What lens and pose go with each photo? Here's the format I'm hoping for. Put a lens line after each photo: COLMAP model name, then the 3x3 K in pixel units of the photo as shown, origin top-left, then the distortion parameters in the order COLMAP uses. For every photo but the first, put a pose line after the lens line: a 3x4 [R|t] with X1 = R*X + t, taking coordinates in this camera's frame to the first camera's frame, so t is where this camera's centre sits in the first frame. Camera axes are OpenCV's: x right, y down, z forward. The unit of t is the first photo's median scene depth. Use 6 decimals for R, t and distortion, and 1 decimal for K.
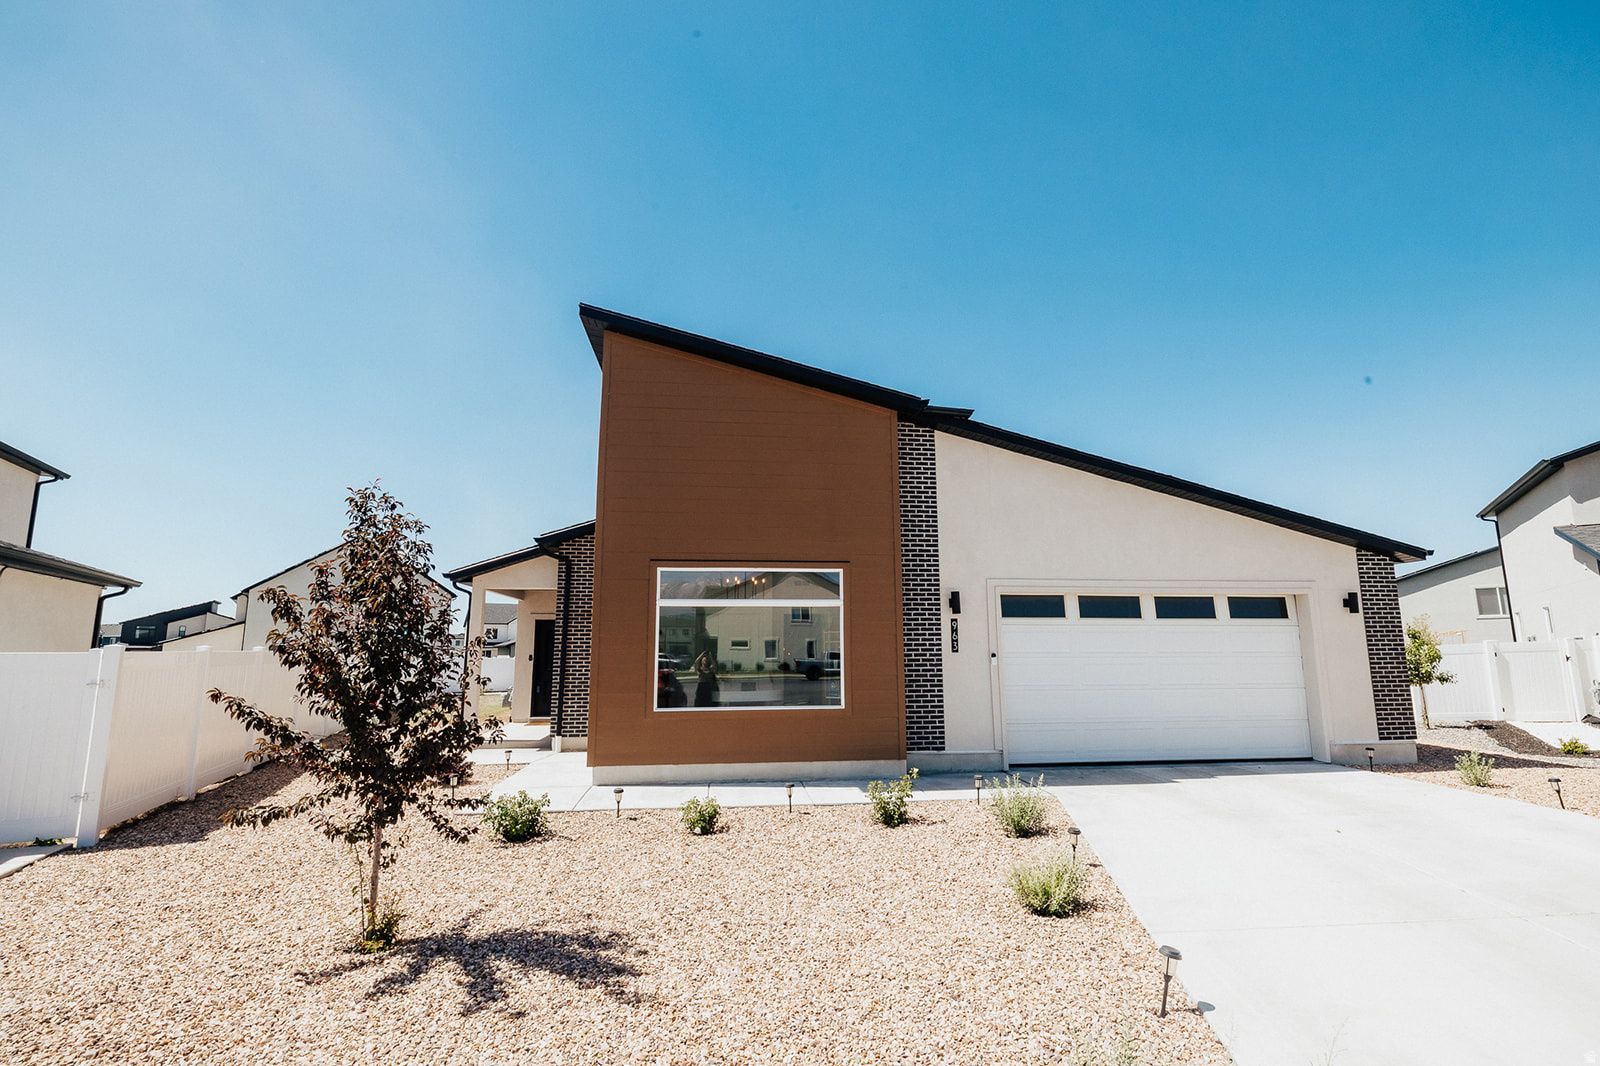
lens RADIAL K [[727.5, 0, 815.6], [0, 727.5, 532.3], [0, 0, 1]] dist [-0.008342, 0.000849]
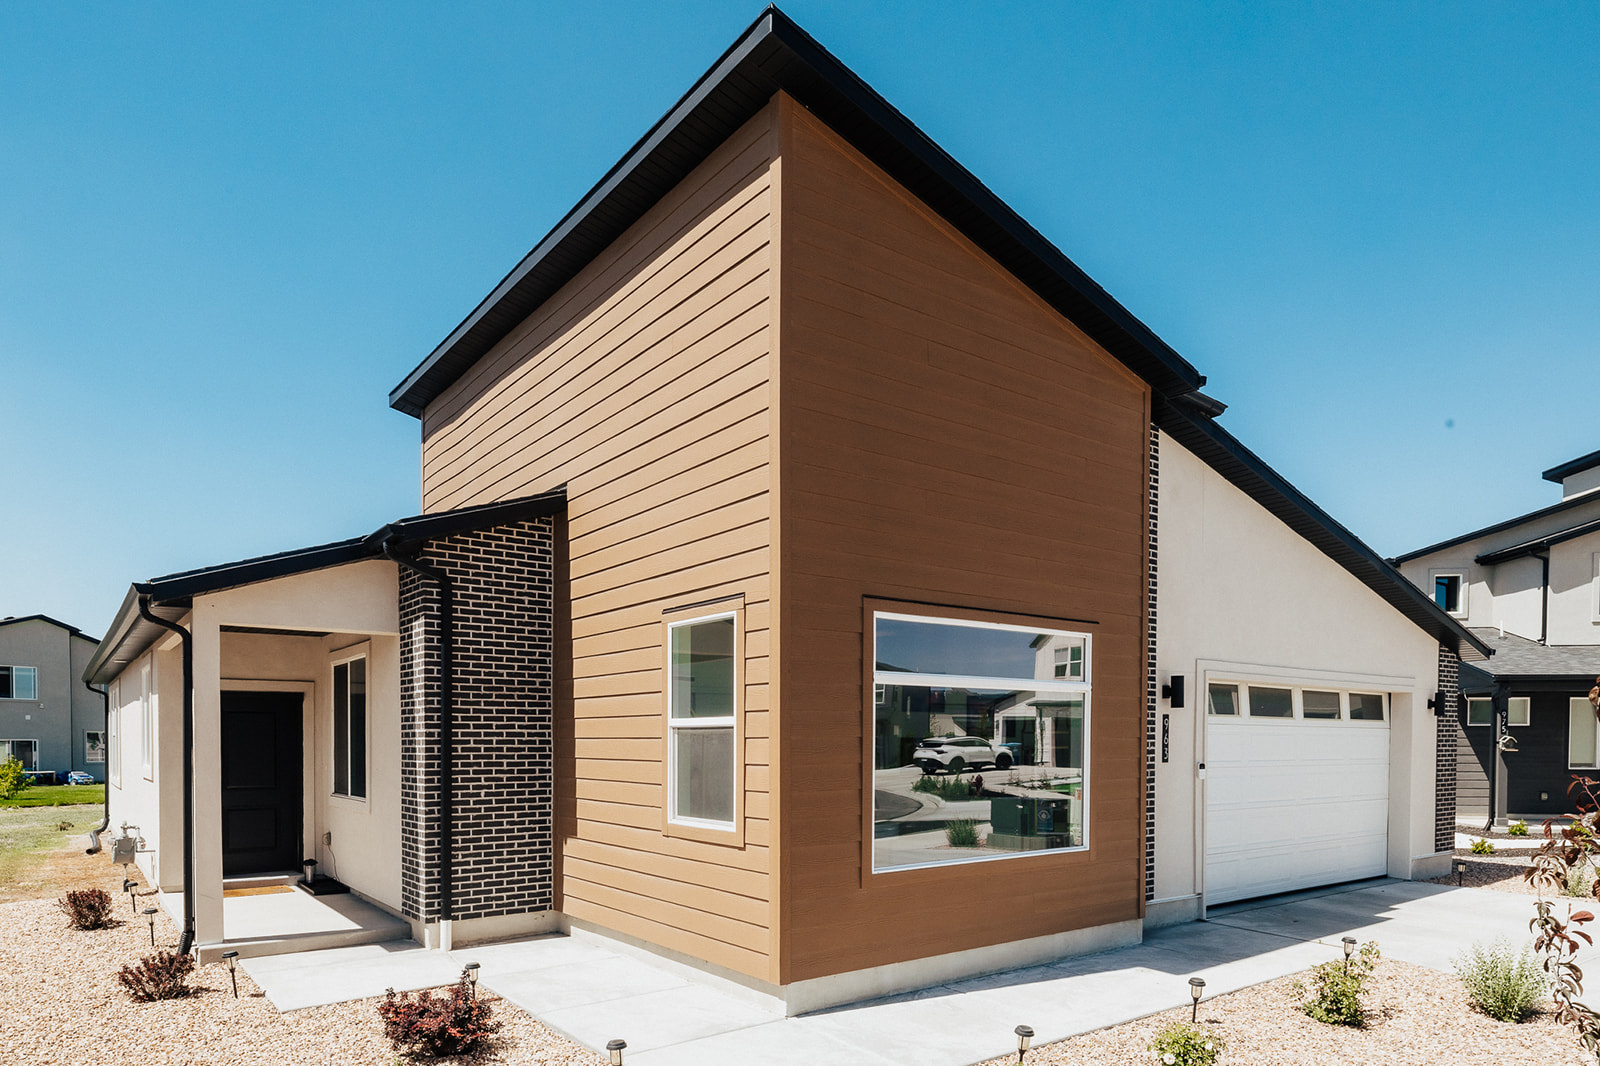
lens RADIAL K [[974.4, 0, 792.5], [0, 974.4, 755.3], [0, 0, 1]] dist [-0.002105, -0.000541]
pose [[0.870859, -0.002390, 0.491527, -0.571735], [-0.086142, 0.983770, 0.157405, 0.041197], [-0.483926, -0.179419, 0.856519, 0.367746]]
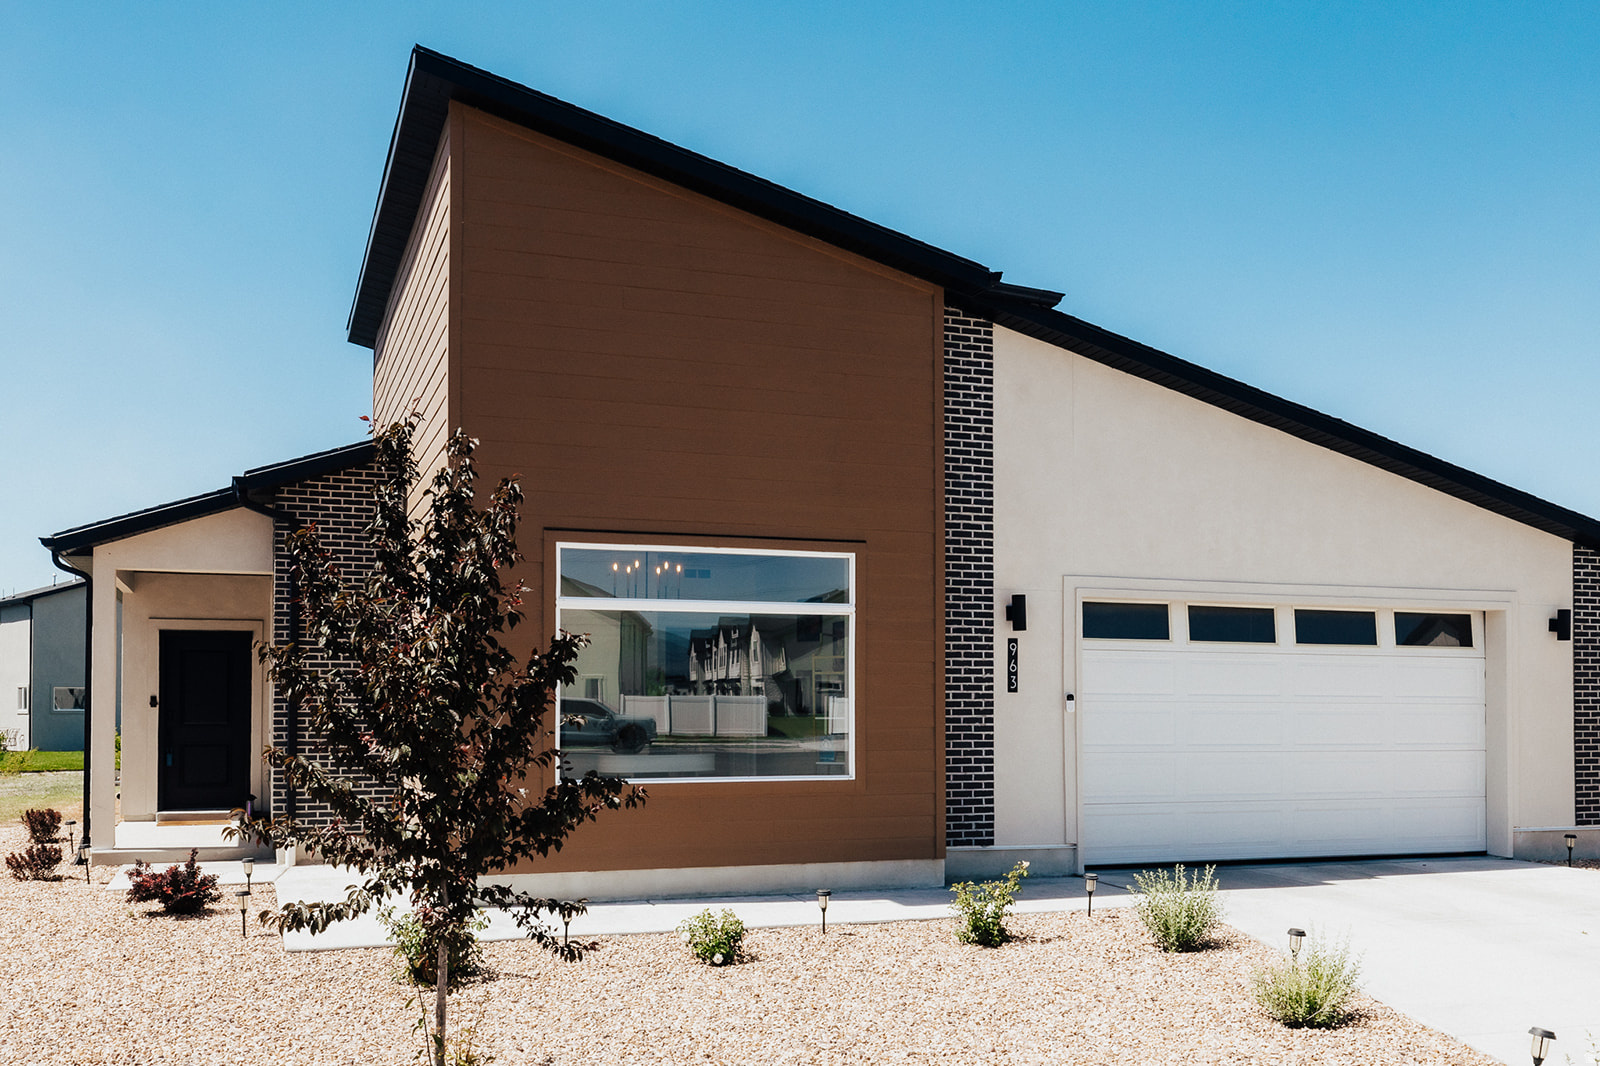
lens RADIAL K [[1420.2, 0, 747.1], [0, 1420.2, 673.7], [0, 0, 1]] dist [-0.011095, 0.013020]
pose [[0.979098, 0.010711, 0.203107, -0.273872], [-0.039546, 0.989580, 0.138447, -0.009721], [-0.199508, -0.143585, 0.969319, -0.128649]]
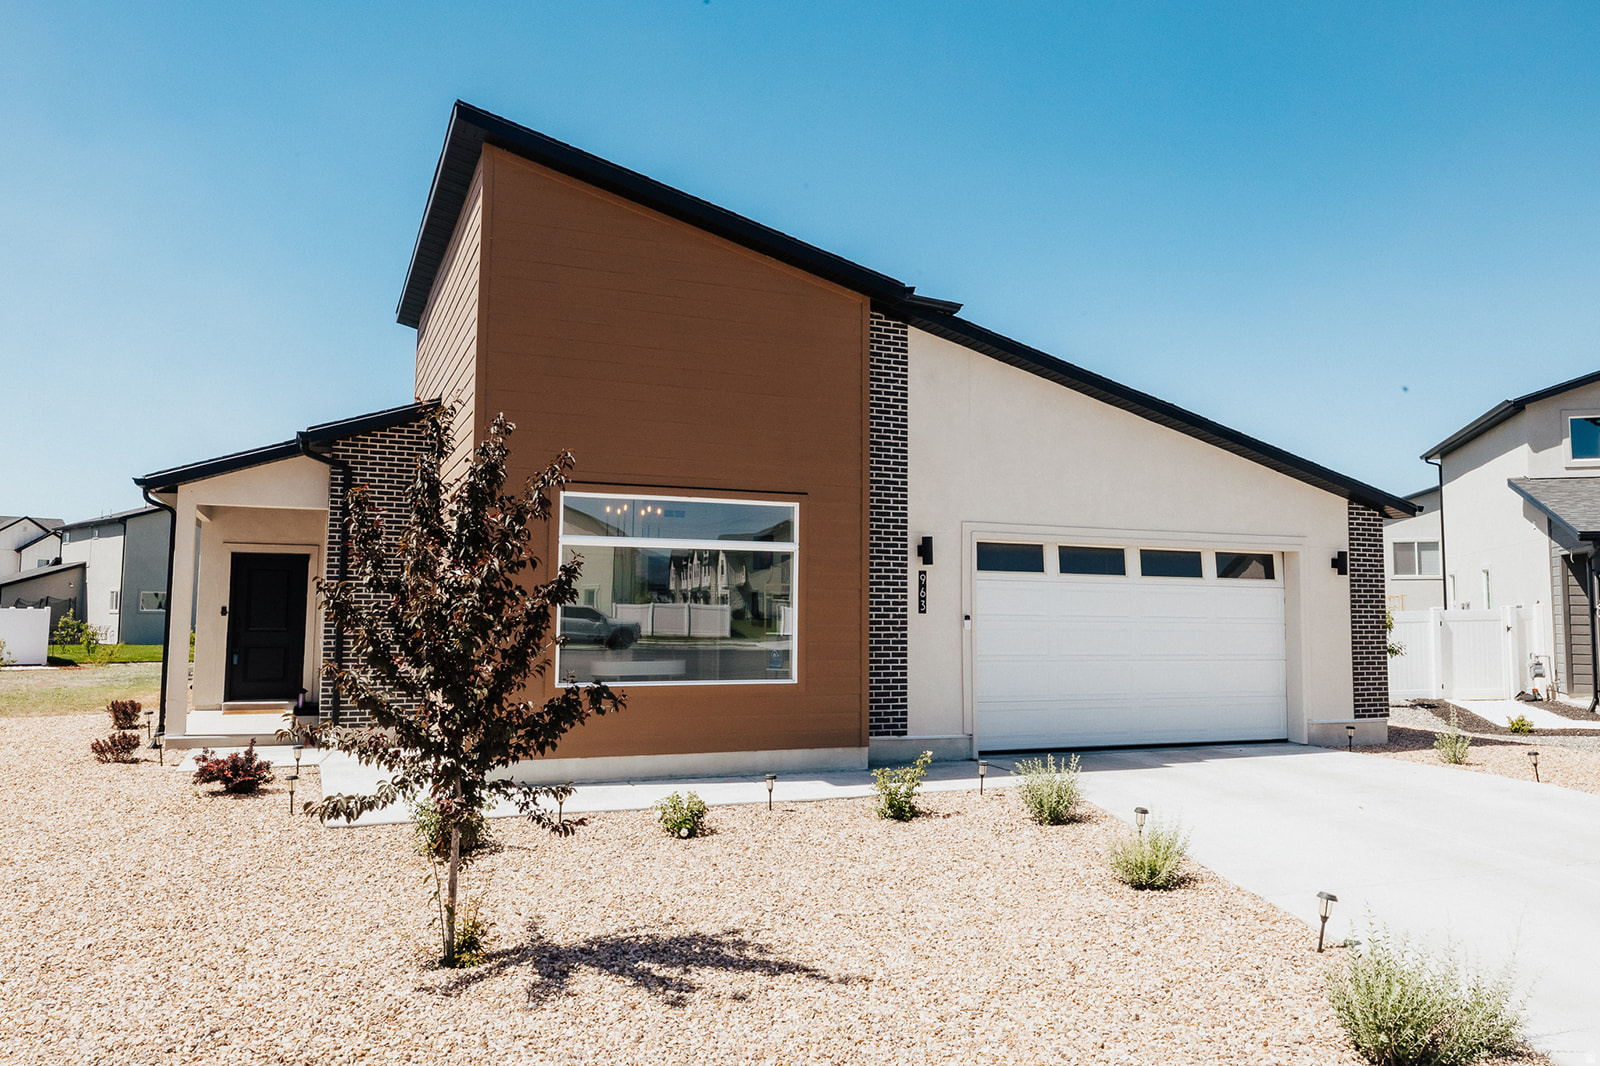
lens RADIAL K [[1131.6, 0, 791.1], [0, 1131.6, 509.9], [0, 0, 1]] dist [-0.008698, 0.002738]
pose [[0.963348, 0.038229, 0.265517, -0.271259], [-0.058850, 0.995799, 0.070145, -0.023819], [-0.261720, -0.083200, 0.961551, -0.131186]]
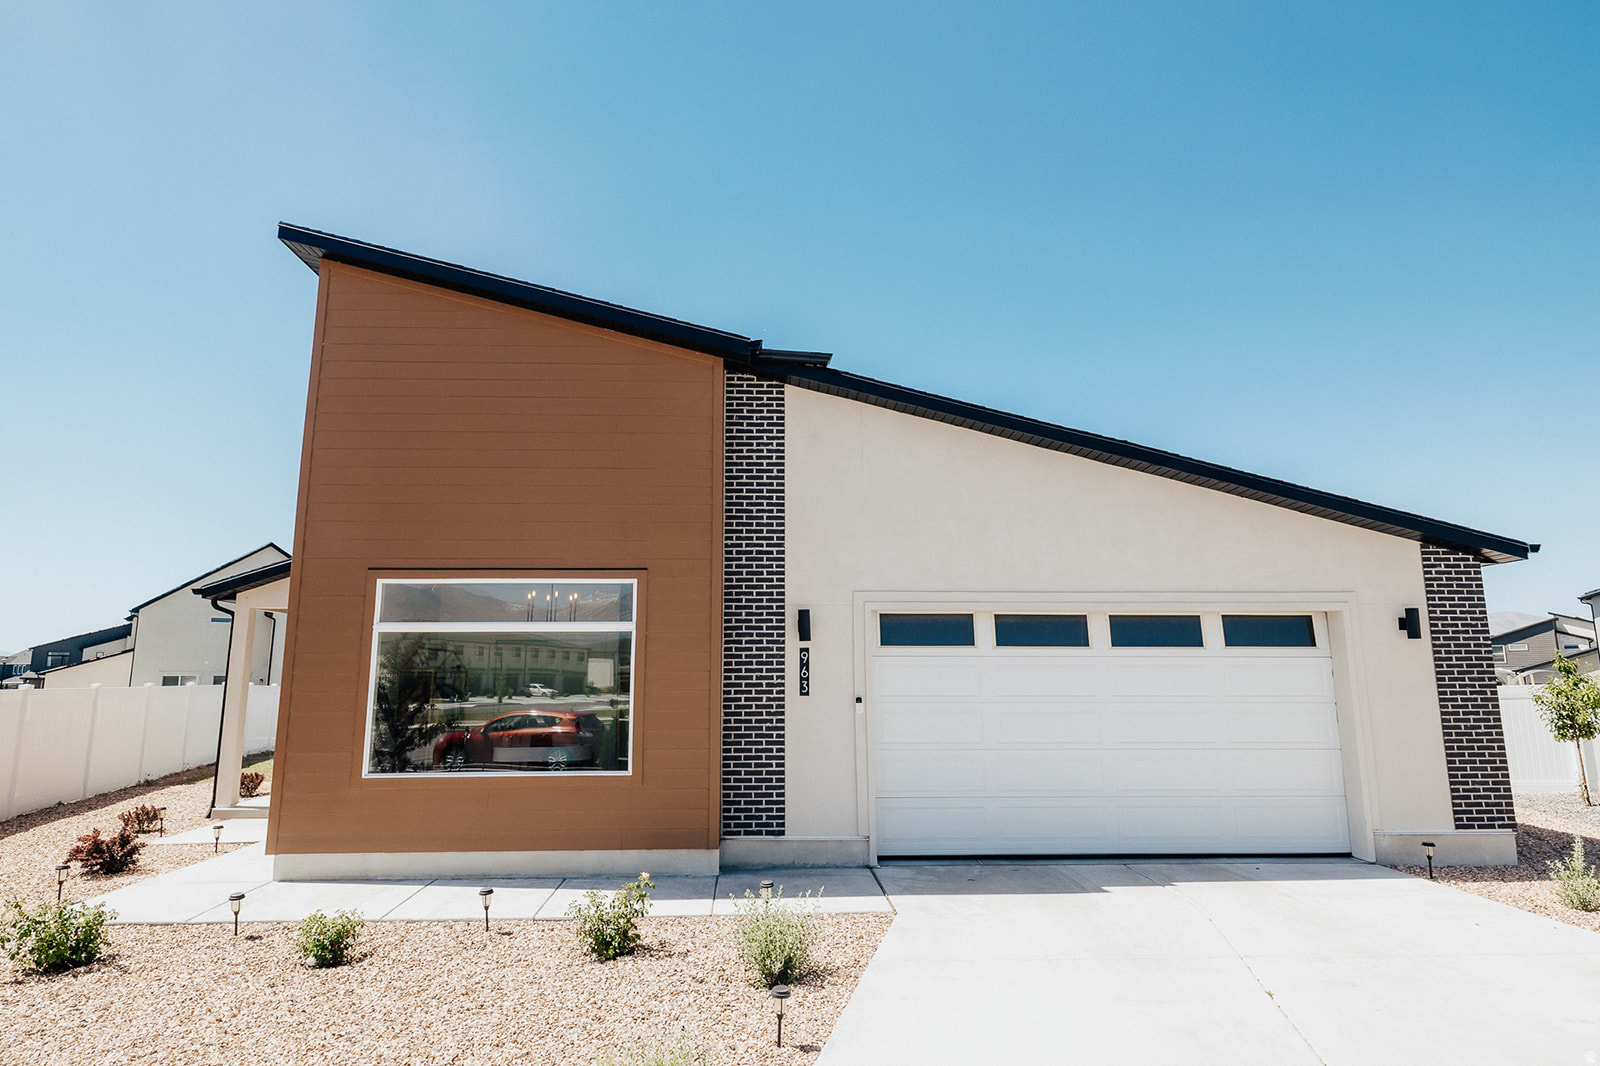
lens RADIAL K [[894.7, 0, 807.5], [0, 894.7, 523.5], [0, 0, 1]] dist [0.003586, -0.002374]
pose [[0.996646, -0.012631, -0.080859, 0.263308], [0.011745, 0.999866, -0.011418, 0.007403], [0.080992, 0.010430, 0.996660, 0.128434]]
